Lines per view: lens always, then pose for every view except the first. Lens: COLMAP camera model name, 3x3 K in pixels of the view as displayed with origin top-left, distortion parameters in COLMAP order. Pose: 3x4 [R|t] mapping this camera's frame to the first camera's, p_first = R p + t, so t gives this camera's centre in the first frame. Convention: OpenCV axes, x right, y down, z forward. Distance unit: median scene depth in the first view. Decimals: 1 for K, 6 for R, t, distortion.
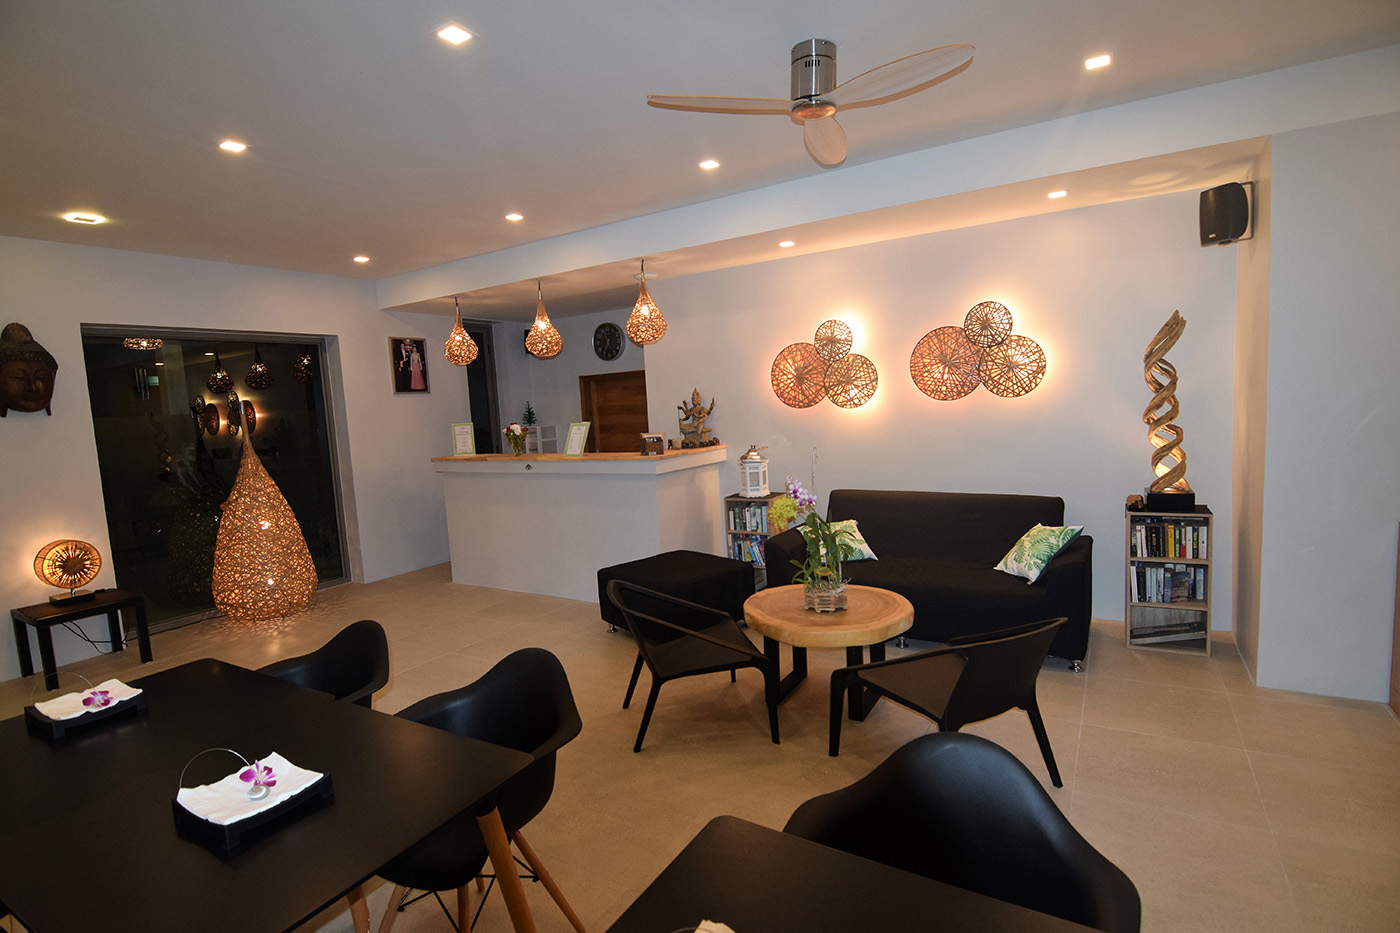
lens RADIAL K [[680.4, 0, 700.0], [0, 680.4, 466.5], [0, 0, 1]] dist [-0.022263, -0.000321]
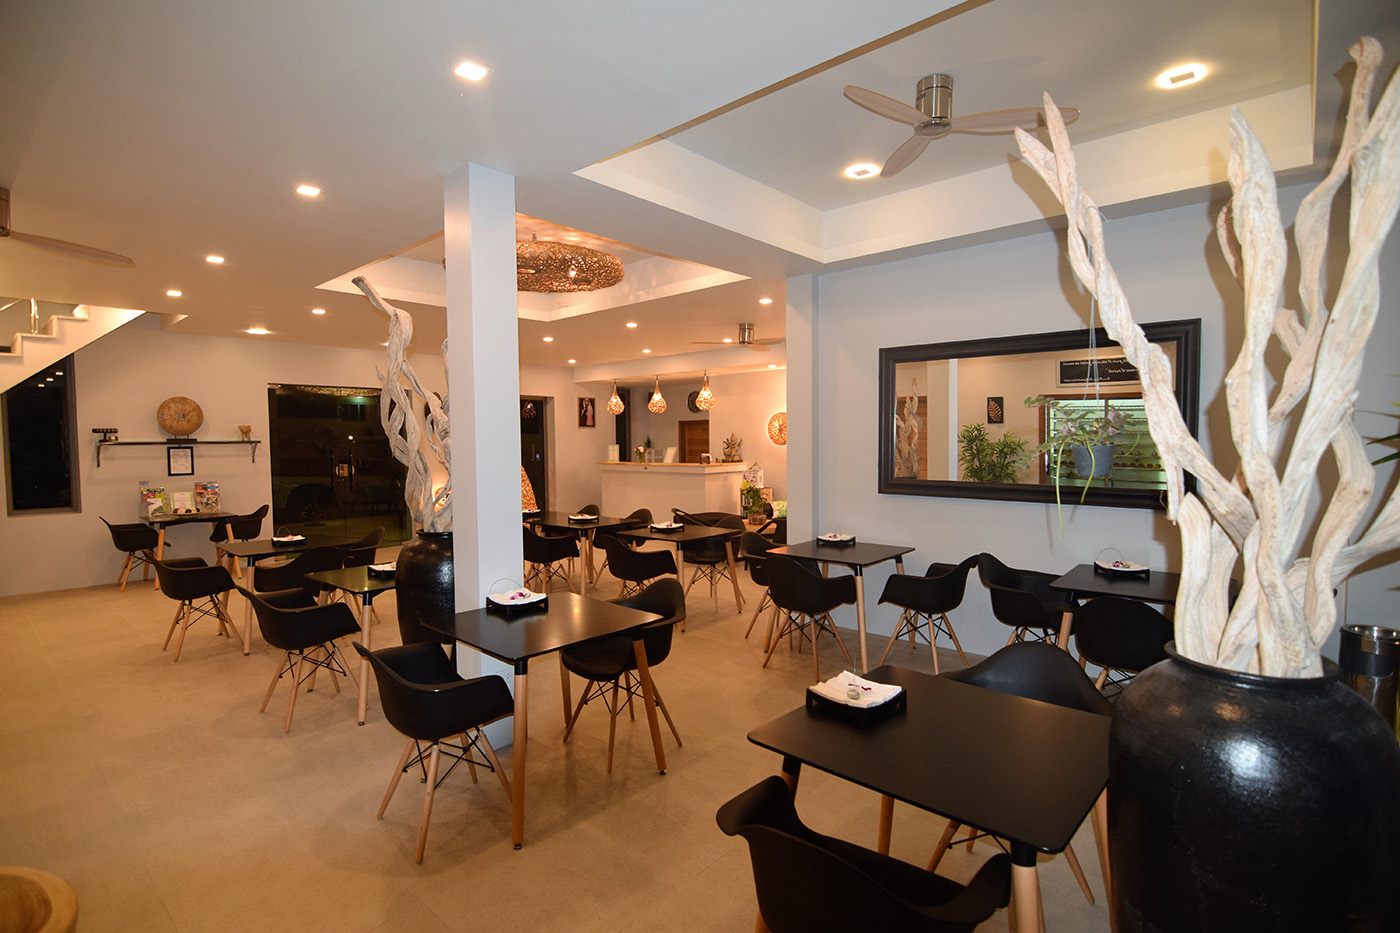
lens RADIAL K [[680.4, 0, 700.0], [0, 680.4, 466.5], [0, 0, 1]] dist [-0.022263, -0.000321]
pose [[0.983659, 0.053151, -0.172016, 0.268100], [-0.062087, 0.996964, -0.046989, 0.087191], [0.168997, 0.056901, 0.983973, -1.016389]]
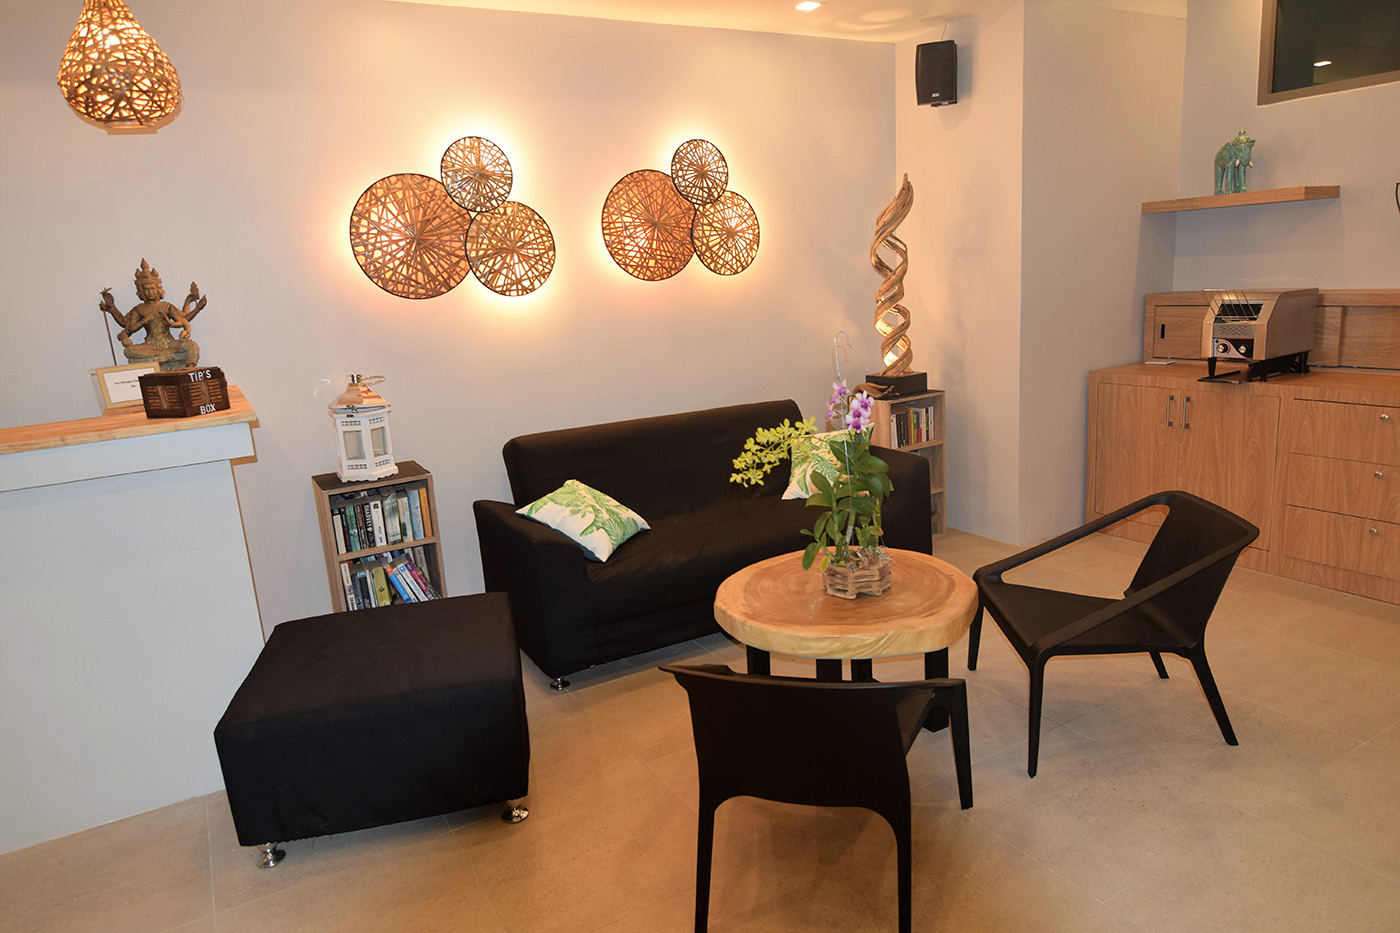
lens RADIAL K [[884.7, 0, 700.0], [0, 884.7, 466.5], [0, 0, 1]] dist [-0.003840, -0.000366]
pose [[0.472826, -0.164405, 0.865683, -0.381709], [0.120490, 0.985275, 0.121307, -0.014266], [-0.872879, 0.046949, 0.485673, 0.489295]]
